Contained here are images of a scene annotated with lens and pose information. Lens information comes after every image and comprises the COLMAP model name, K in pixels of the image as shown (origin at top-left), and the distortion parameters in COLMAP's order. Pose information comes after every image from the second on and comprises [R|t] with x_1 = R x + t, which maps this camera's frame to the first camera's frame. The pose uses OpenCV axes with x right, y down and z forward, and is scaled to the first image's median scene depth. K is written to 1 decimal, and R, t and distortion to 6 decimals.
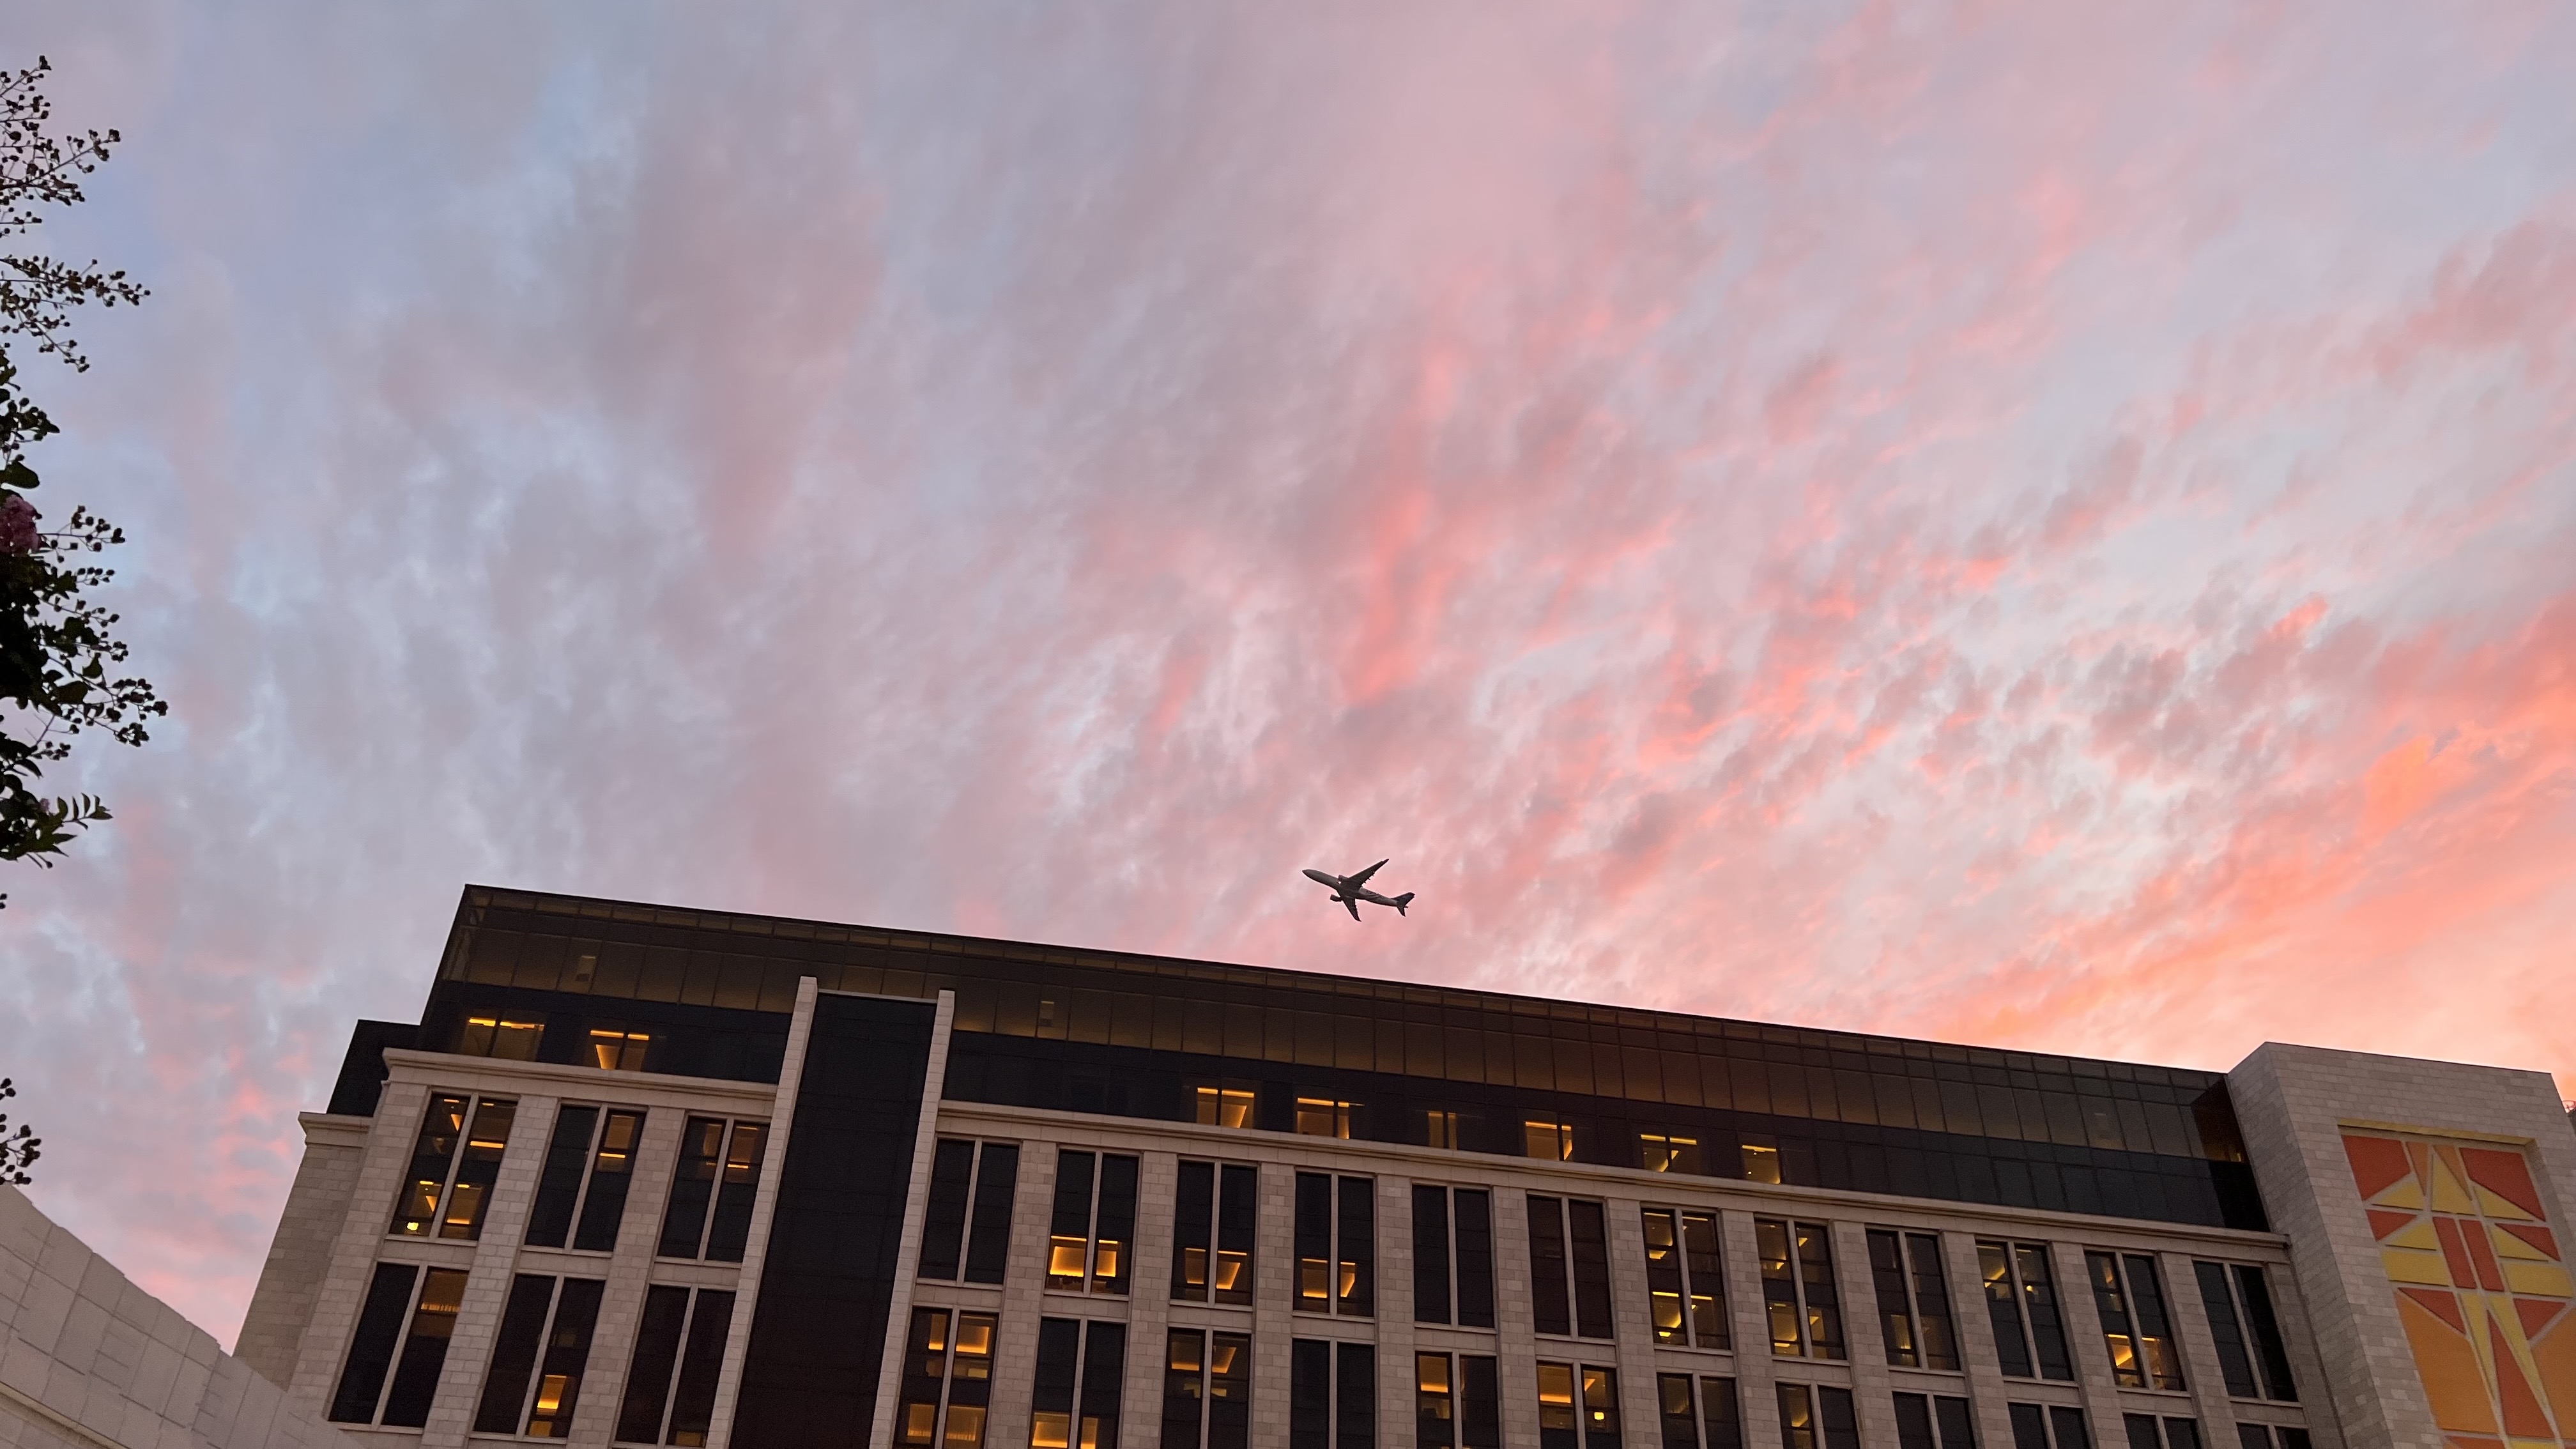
lens RADIAL K [[1953.9, 0, 1284.7], [0, 1953.9, 763.9], [0, 0, 1]] dist [0.057718, -0.052235]
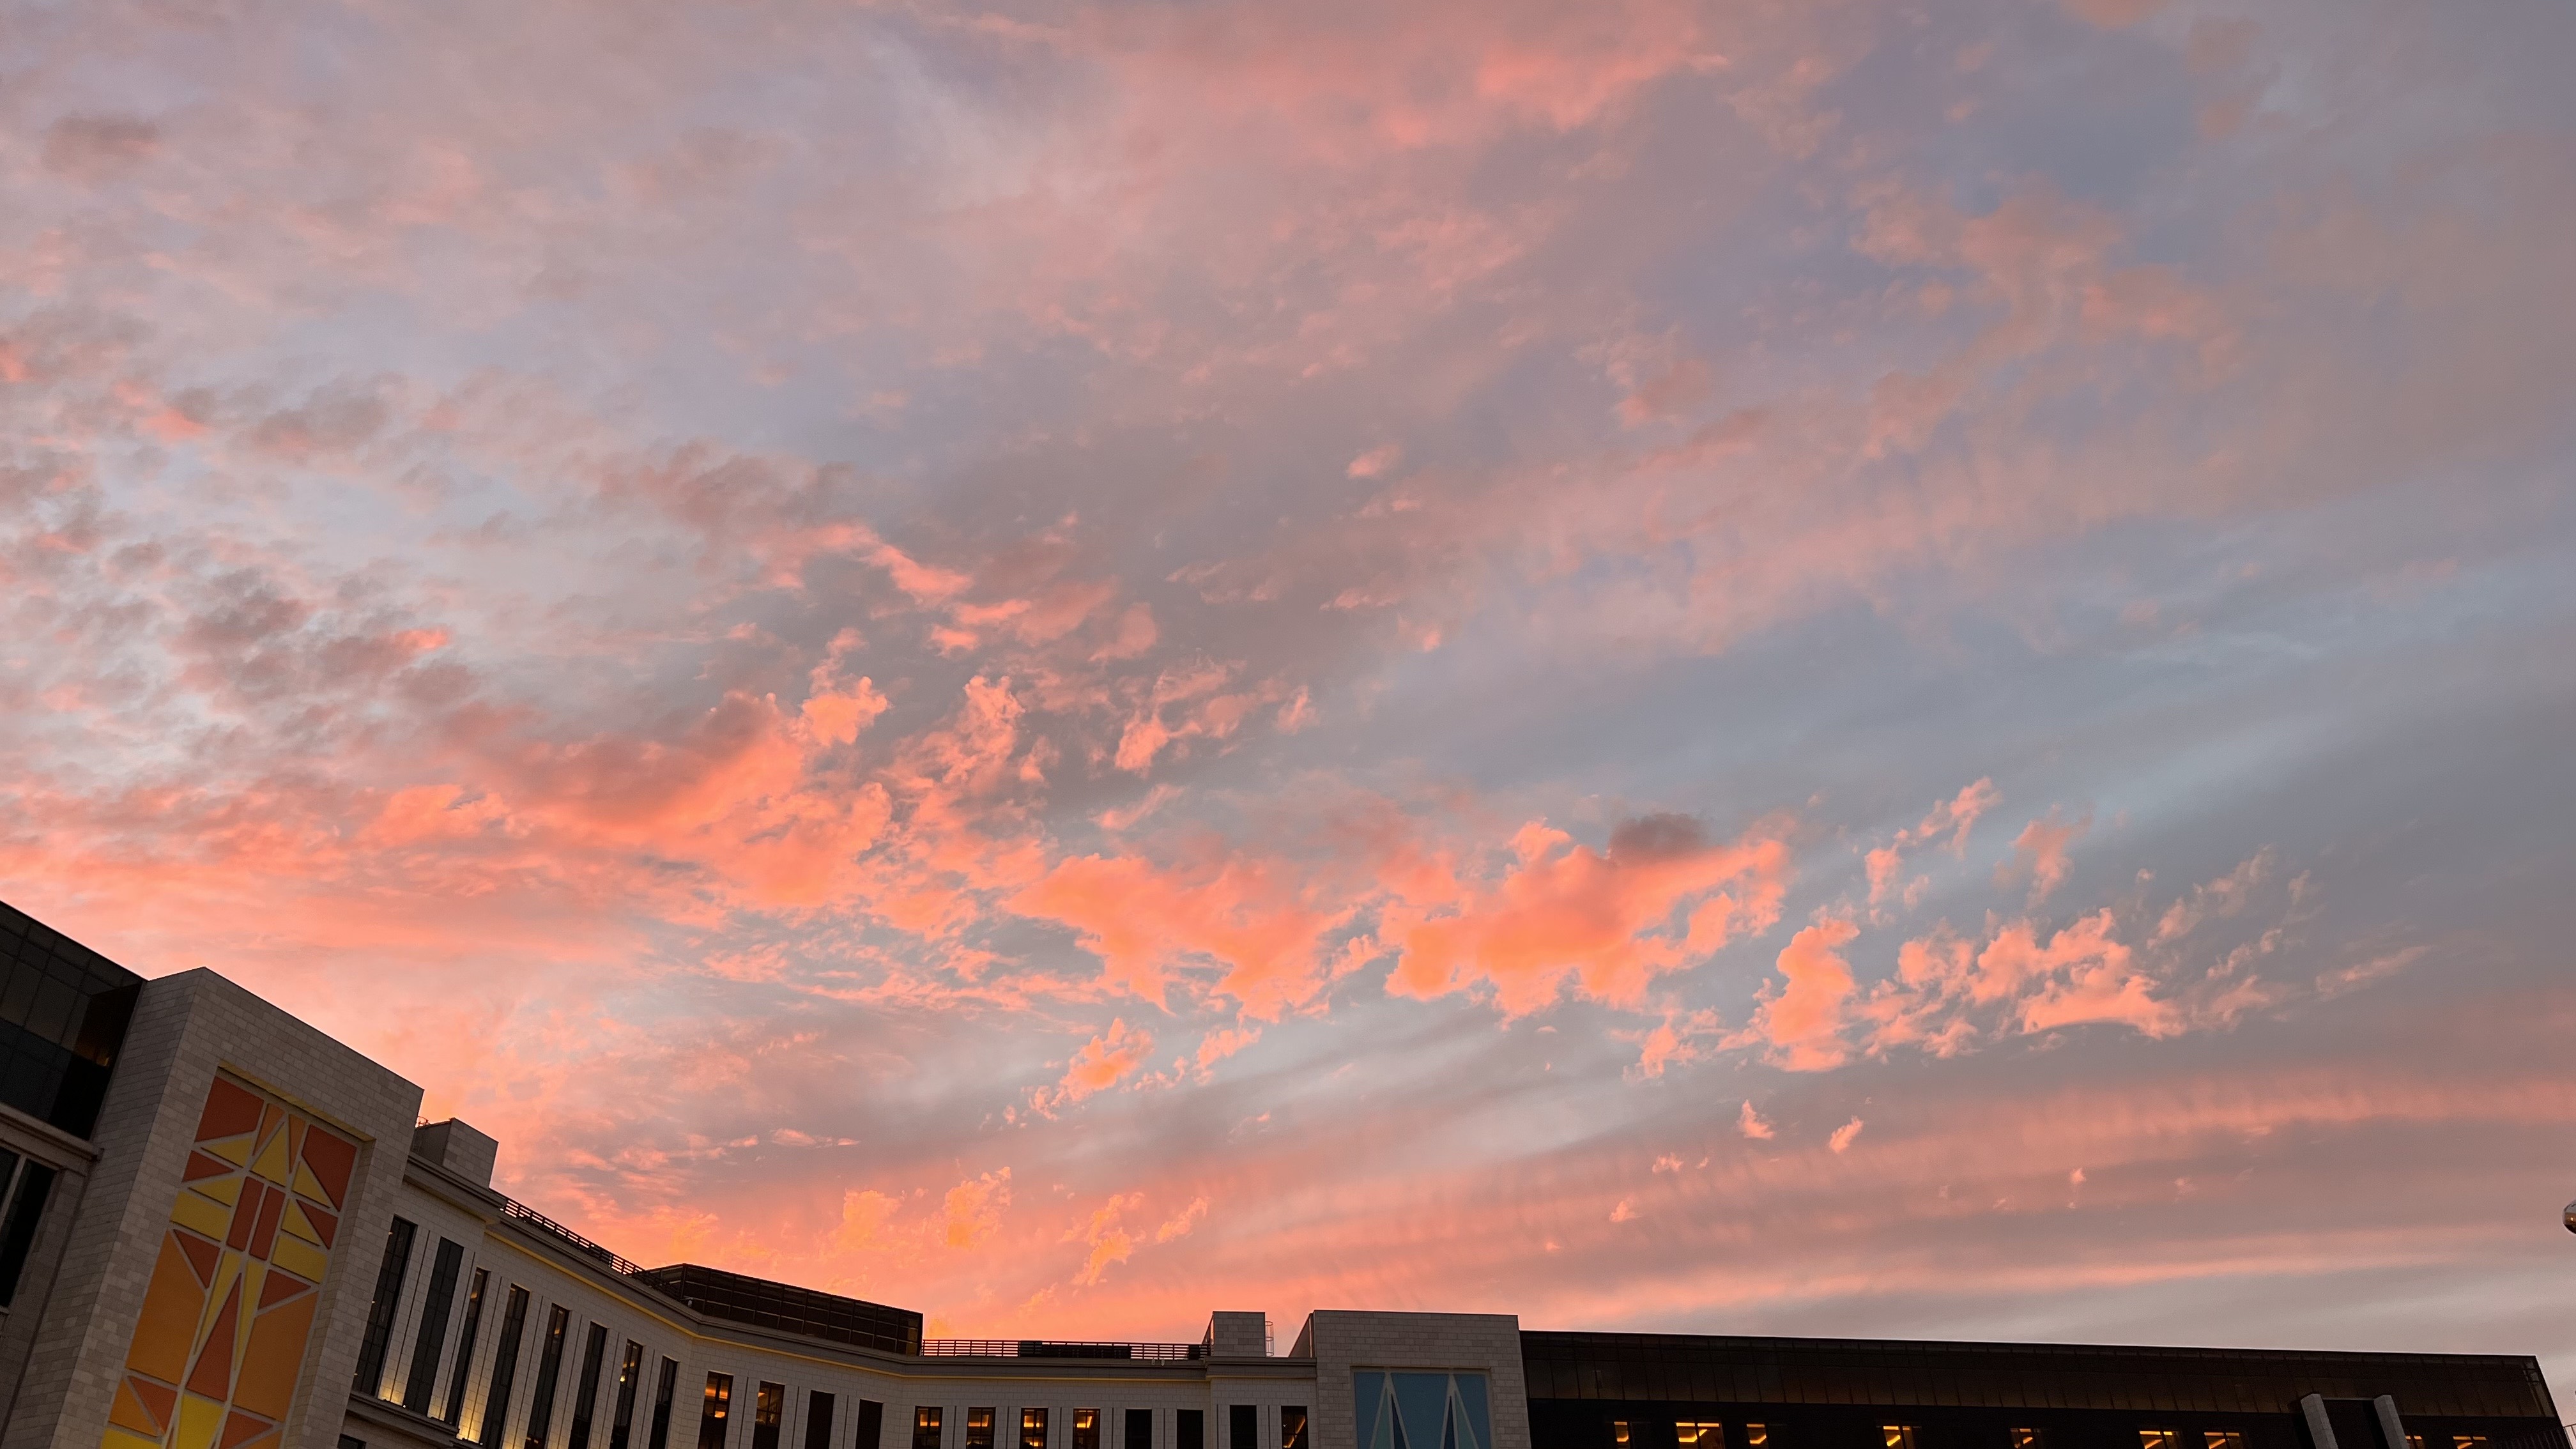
lens RADIAL K [[1953.9, 0, 1284.7], [0, 1953.9, 763.9], [0, 0, 1]] dist [0.057718, -0.052235]
pose [[0.502985, 0.459564, 0.731989, 0.005486], [-0.479416, 0.853036, -0.206130, -0.016834], [-0.719143, -0.247247, 0.649386, -0.022764]]
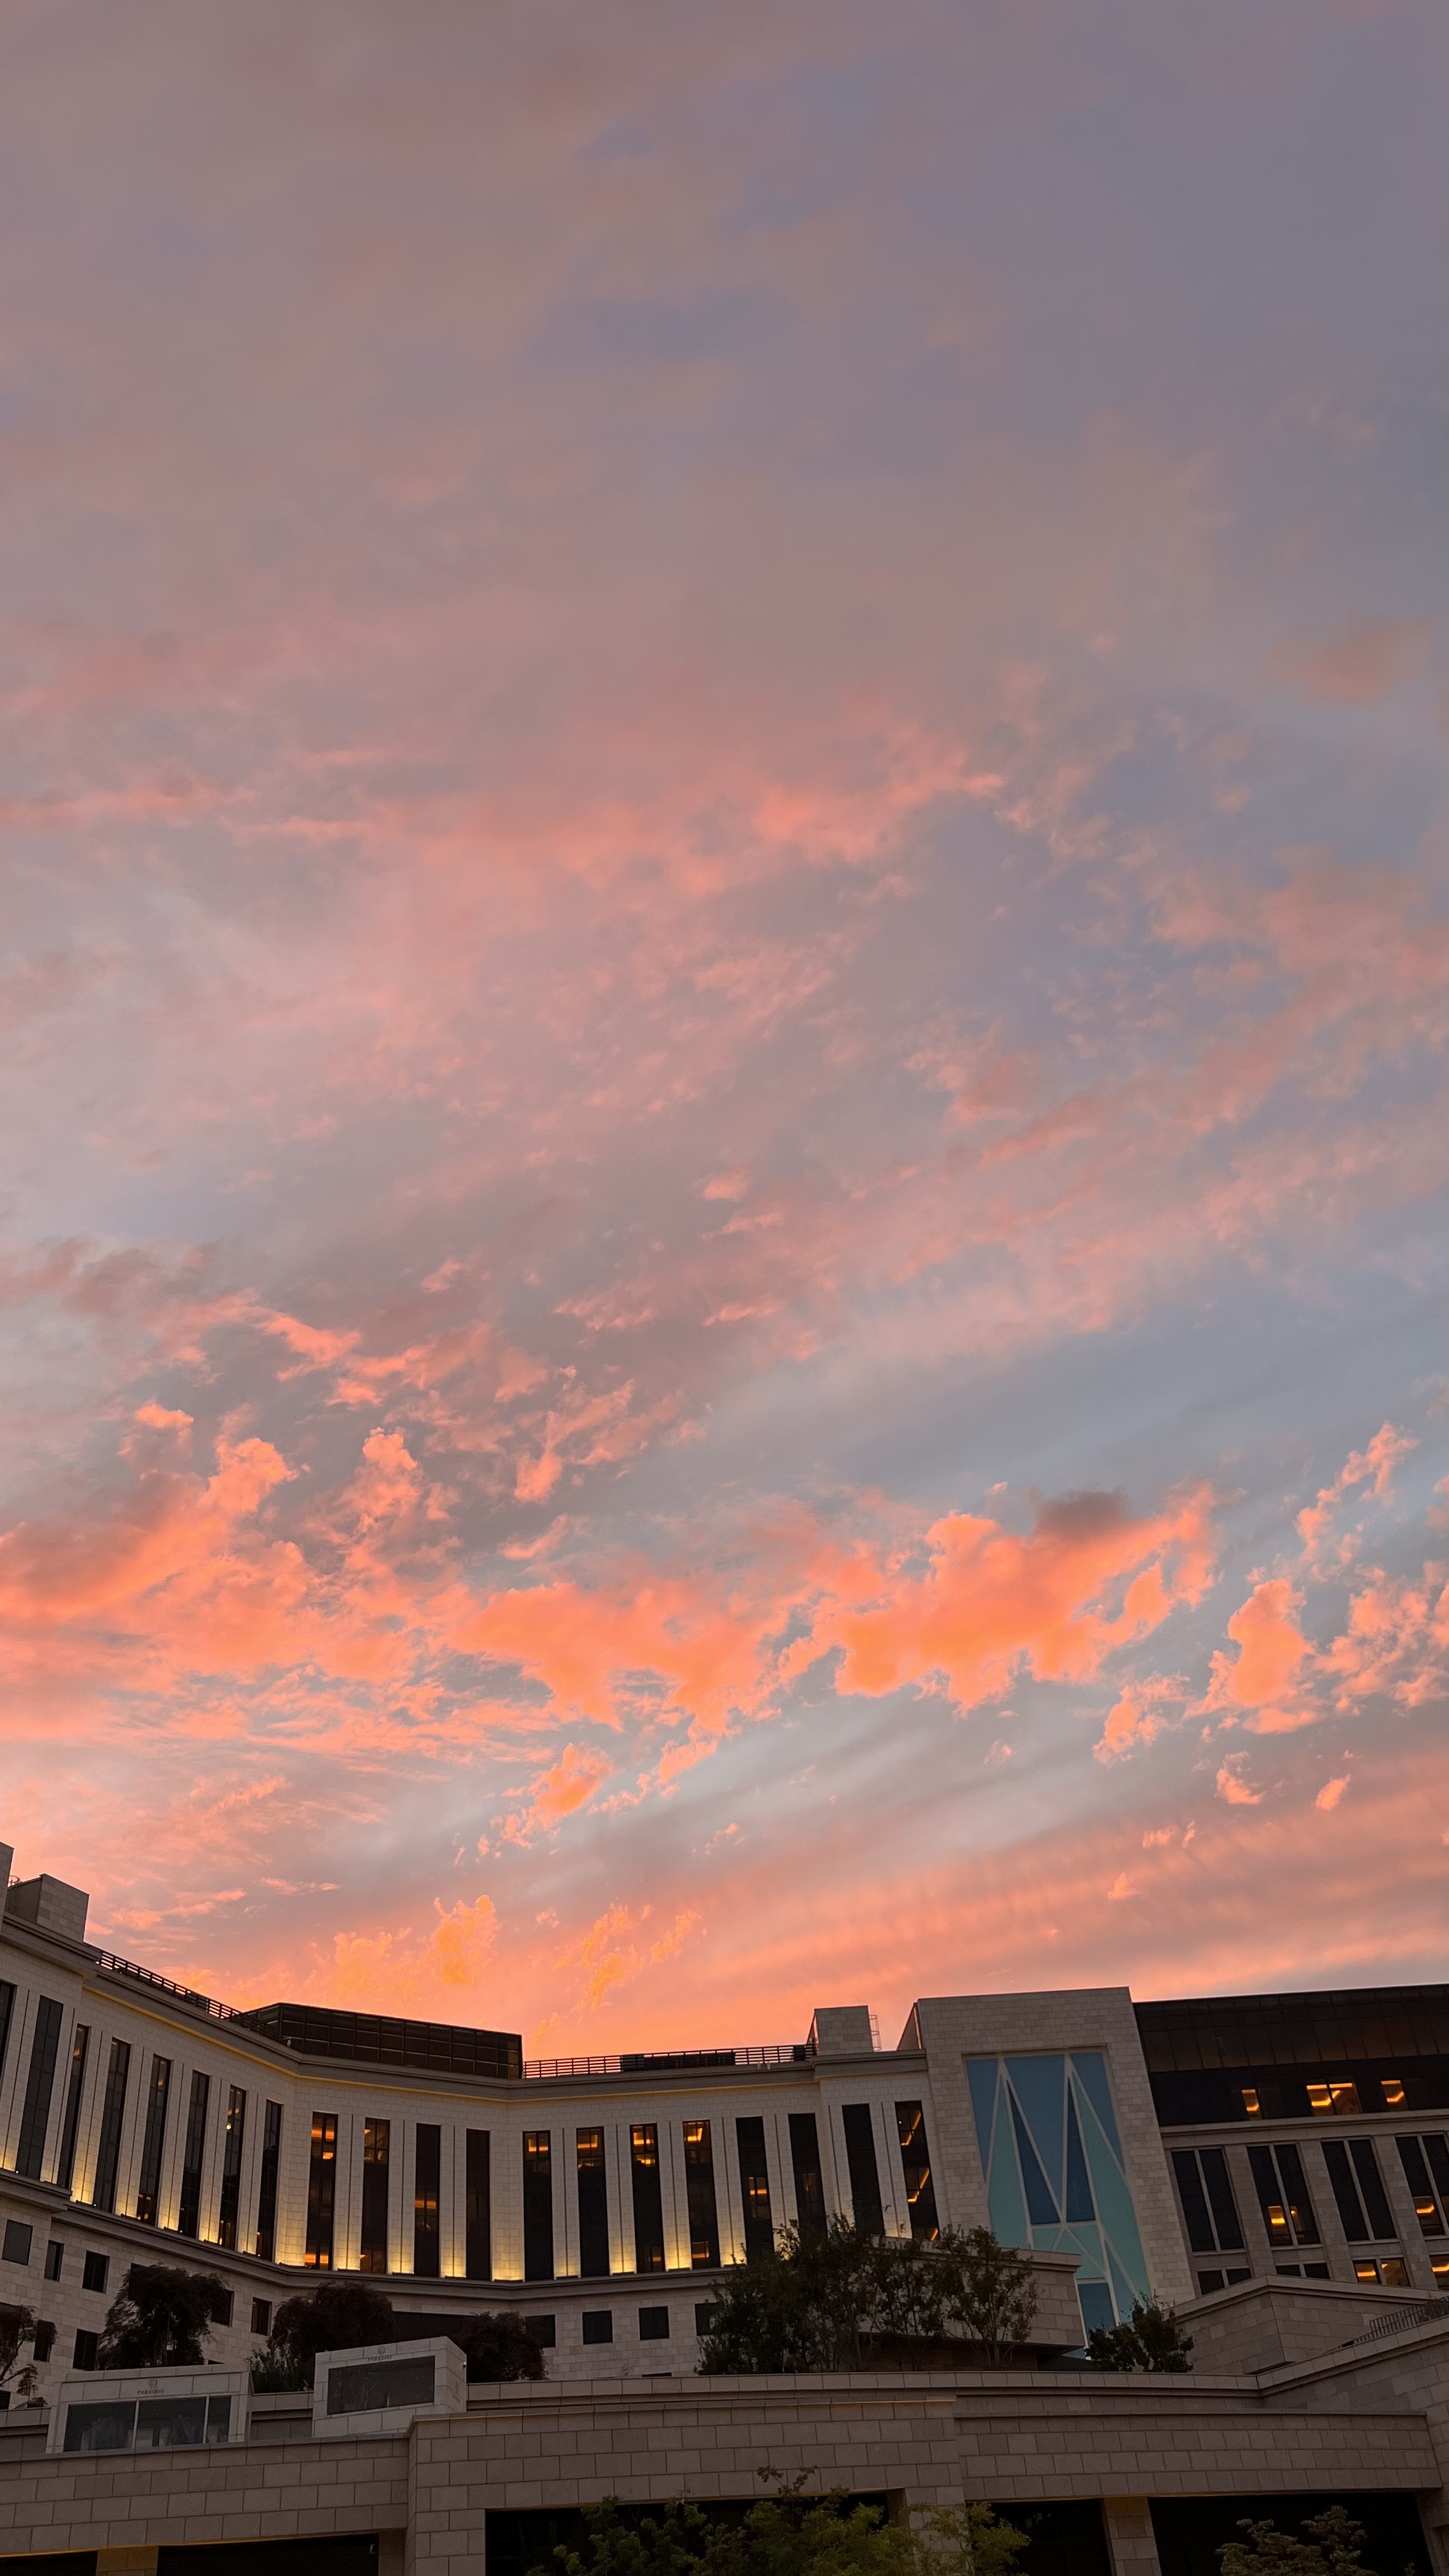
lens RADIAL K [[1955.1, 0, 715.8], [0, 1955.1, 1296.4], [0, 0, 1]] dist [0.020956, 0.002171]
pose [[0.587757, 0.458290, 0.666718, 0.023502], [-0.404617, 0.880134, -0.248291, -0.057825], [-0.700590, -0.123831, 0.702737, -0.080727]]
